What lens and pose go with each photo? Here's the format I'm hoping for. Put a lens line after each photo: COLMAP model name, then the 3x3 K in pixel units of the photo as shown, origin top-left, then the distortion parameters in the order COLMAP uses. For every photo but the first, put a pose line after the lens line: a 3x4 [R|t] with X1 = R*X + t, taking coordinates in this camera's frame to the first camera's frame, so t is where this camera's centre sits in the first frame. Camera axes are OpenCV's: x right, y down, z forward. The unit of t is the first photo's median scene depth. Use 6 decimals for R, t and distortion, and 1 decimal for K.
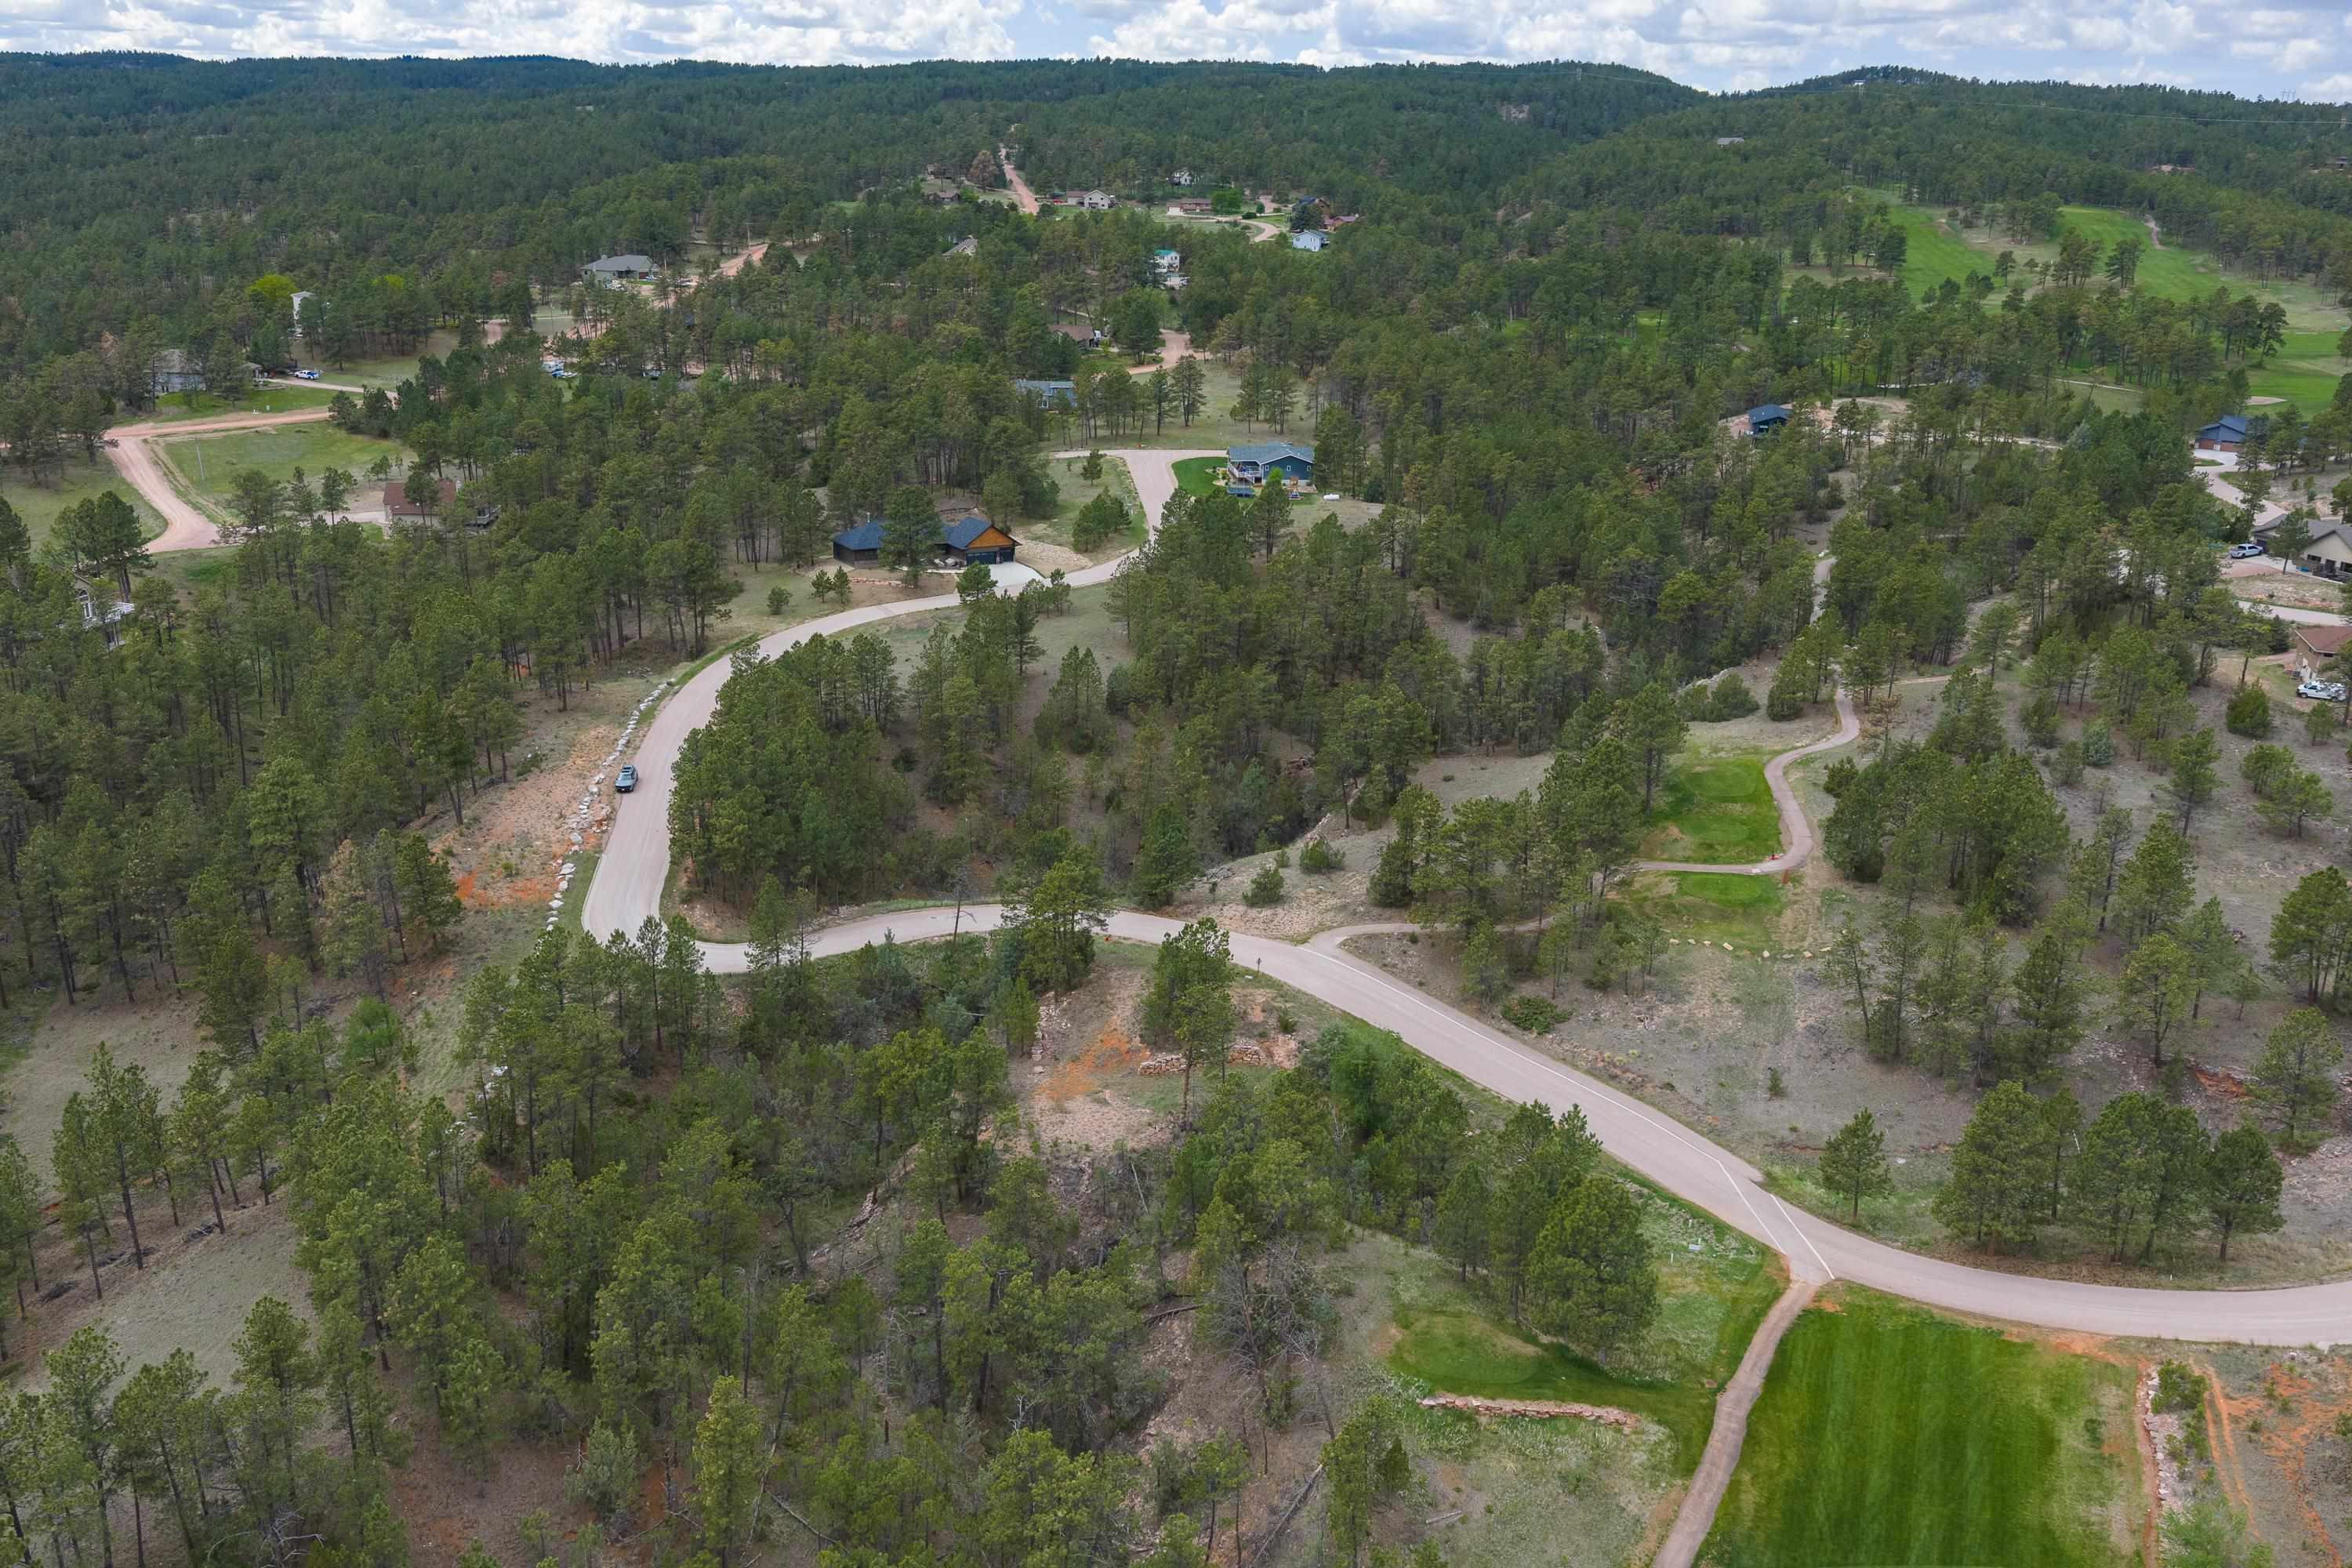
lens RADIAL K [[1922.3, 0, 1176.0], [0, 1922.3, 784.0], [0, 0, 1]] dist [0.024602, -0.044650]
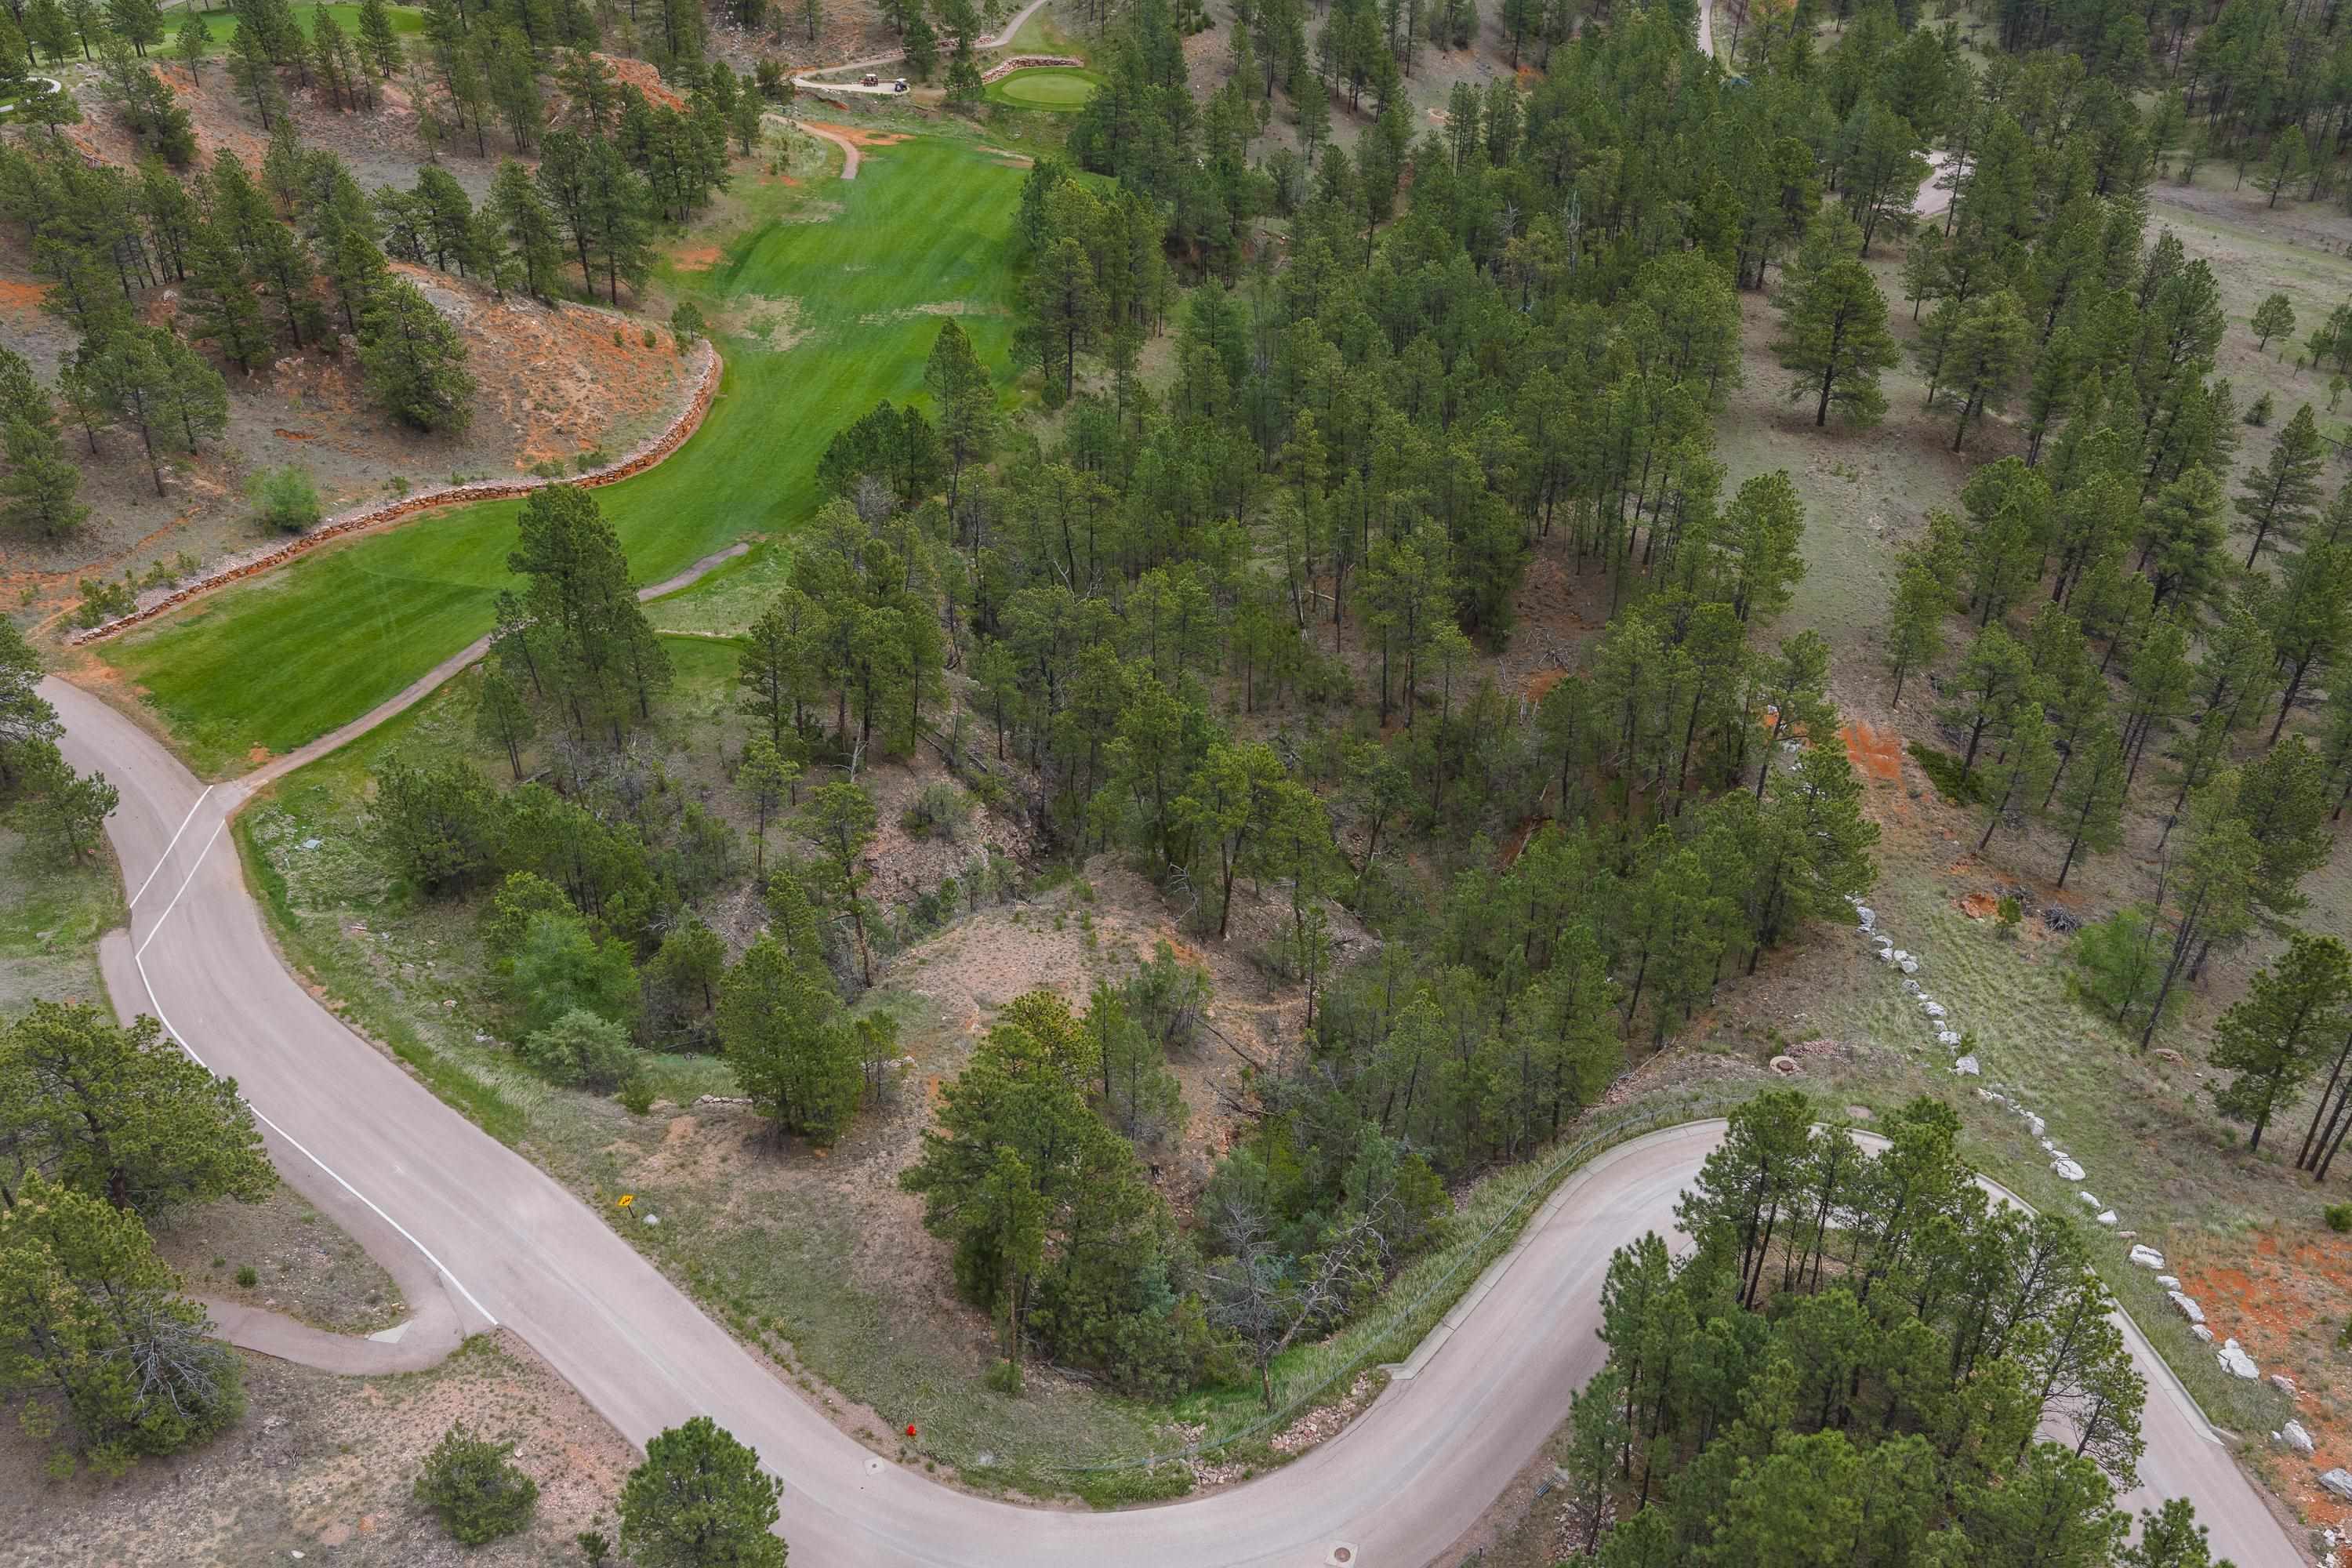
lens RADIAL K [[1922.3, 0, 1176.0], [0, 1922.3, 784.0], [0, 0, 1]] dist [0.024602, -0.044650]
pose [[-0.999490, -0.029894, 0.011215, -0.102451], [-0.010385, 0.636530, 0.771182, -0.366711], [-0.030193, 0.770672, -0.636516, 1.260212]]
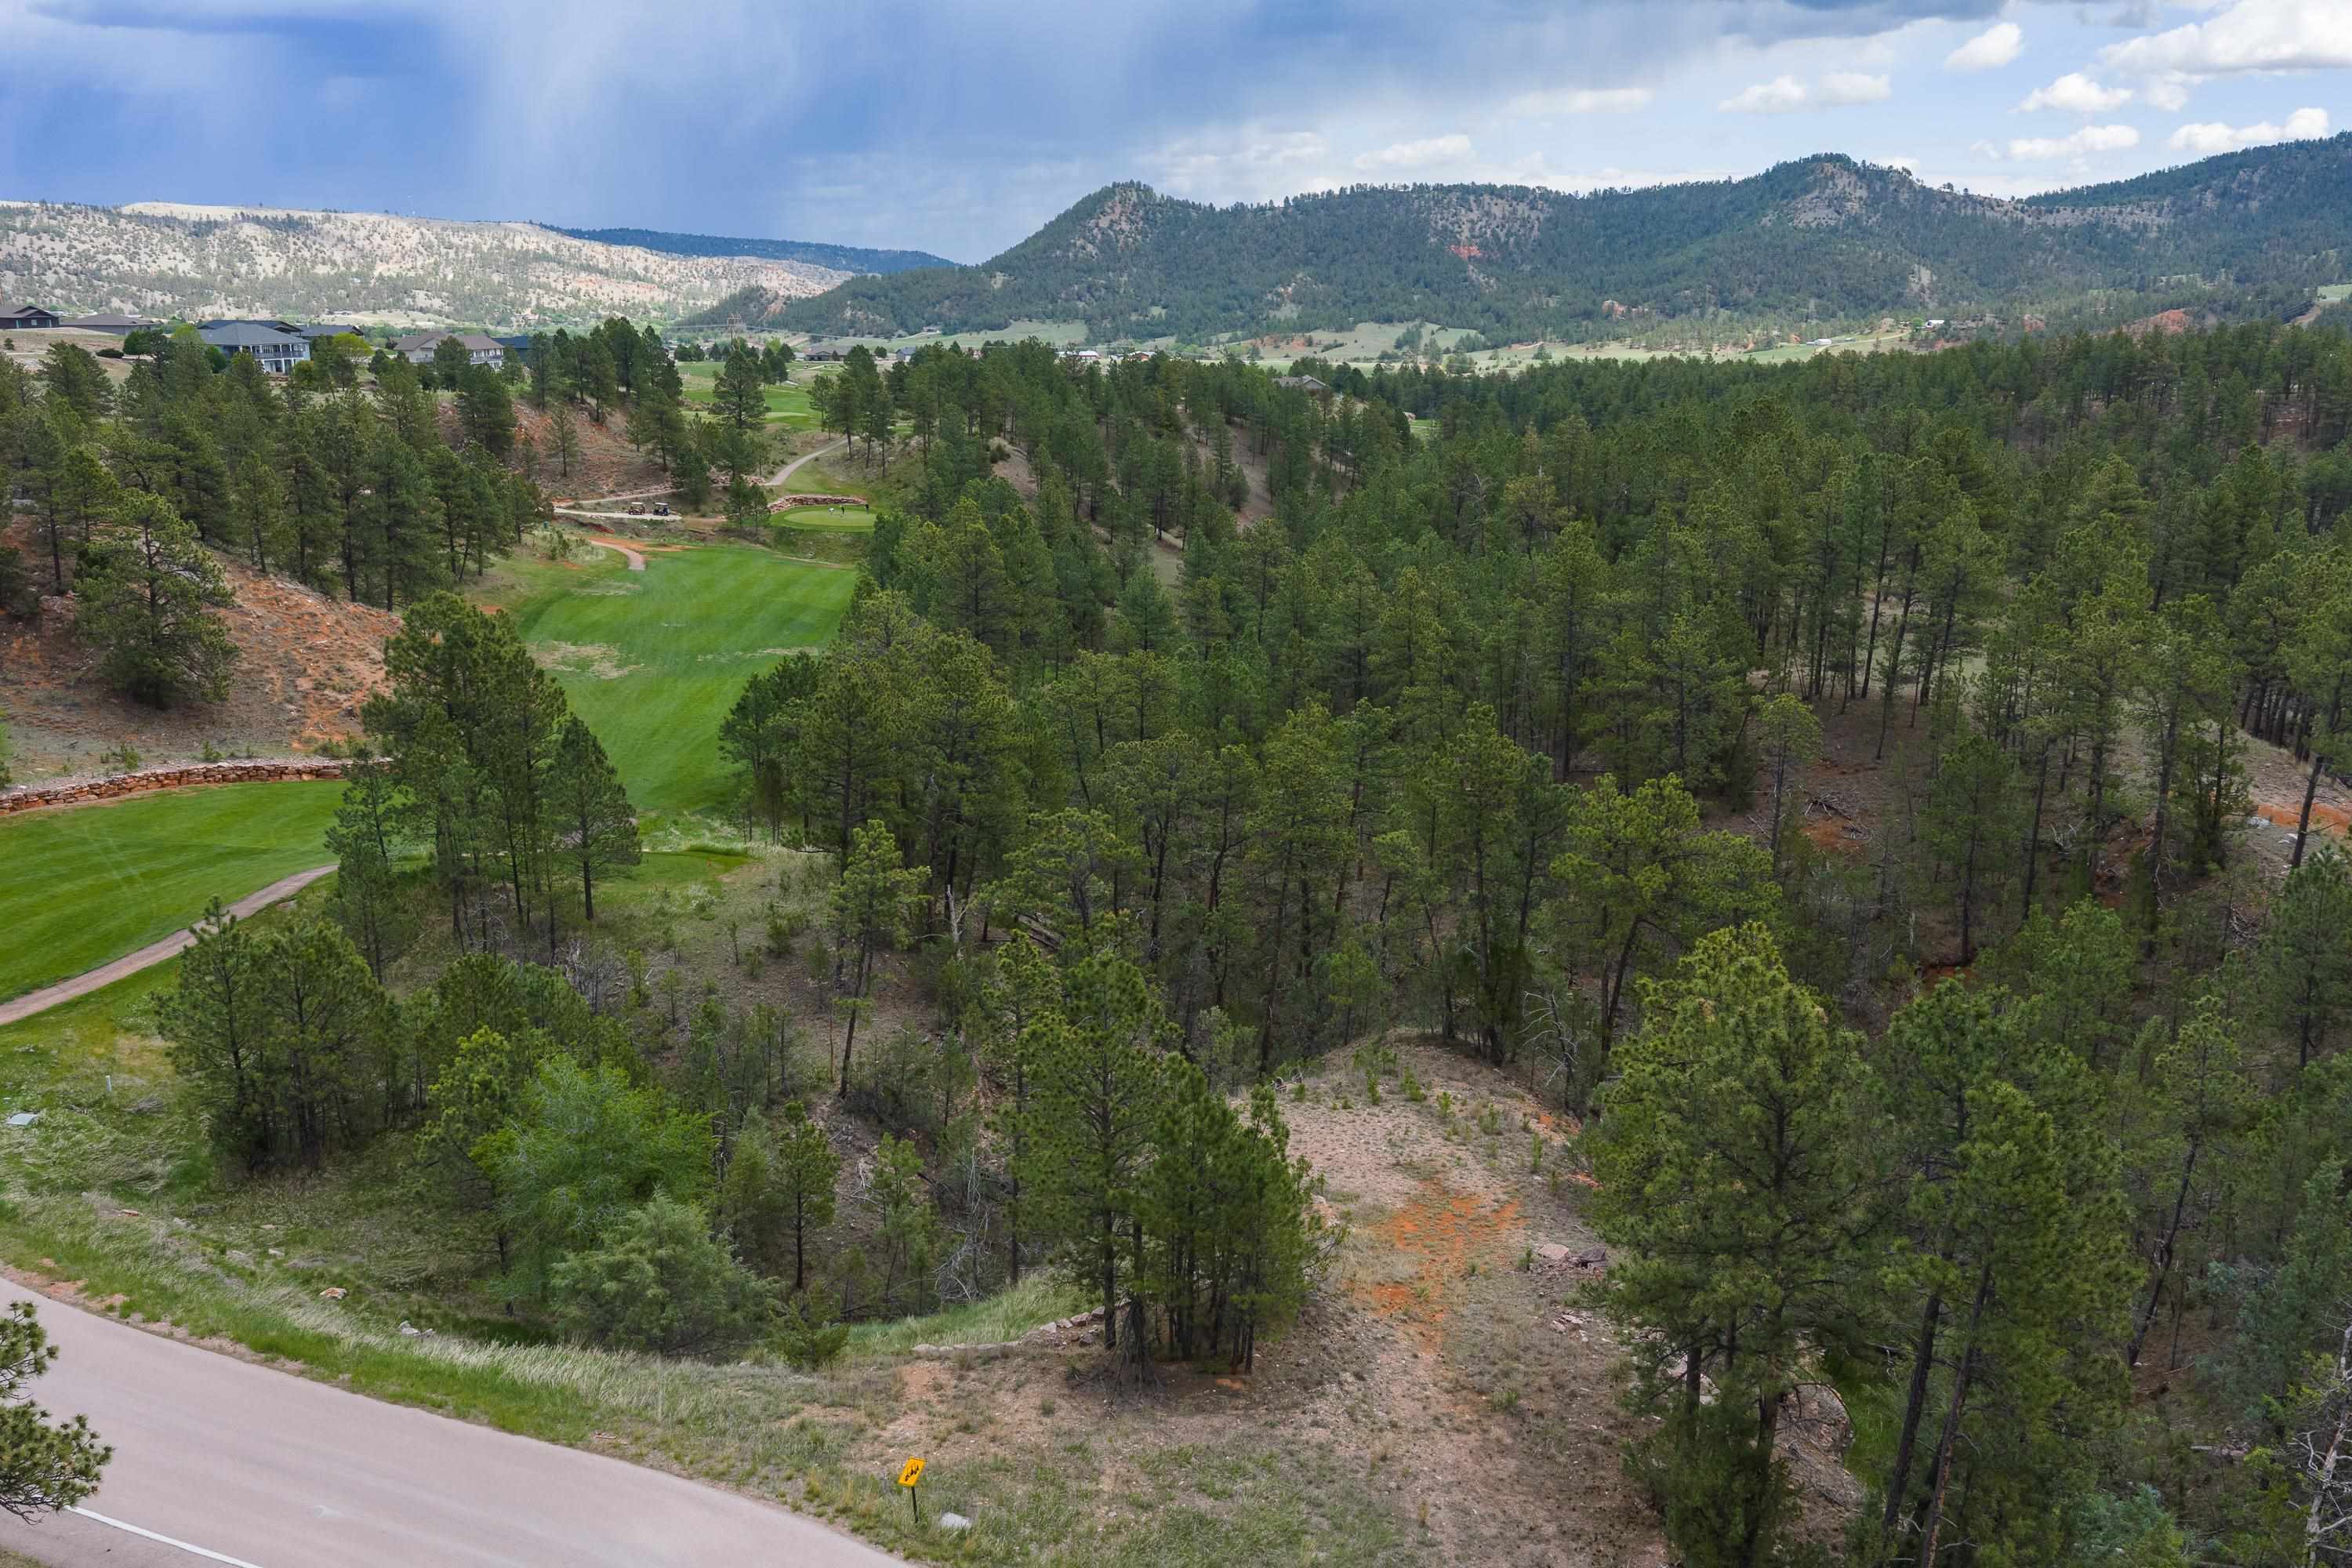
lens RADIAL K [[1922.3, 0, 1176.0], [0, 1922.3, 784.0], [0, 0, 1]] dist [0.024602, -0.044650]
pose [[-0.984257, 0.011000, -0.176400, 0.053135], [-0.083190, 0.851756, 0.517292, -0.094885], [0.155940, 0.523823, -0.837432, 1.179905]]
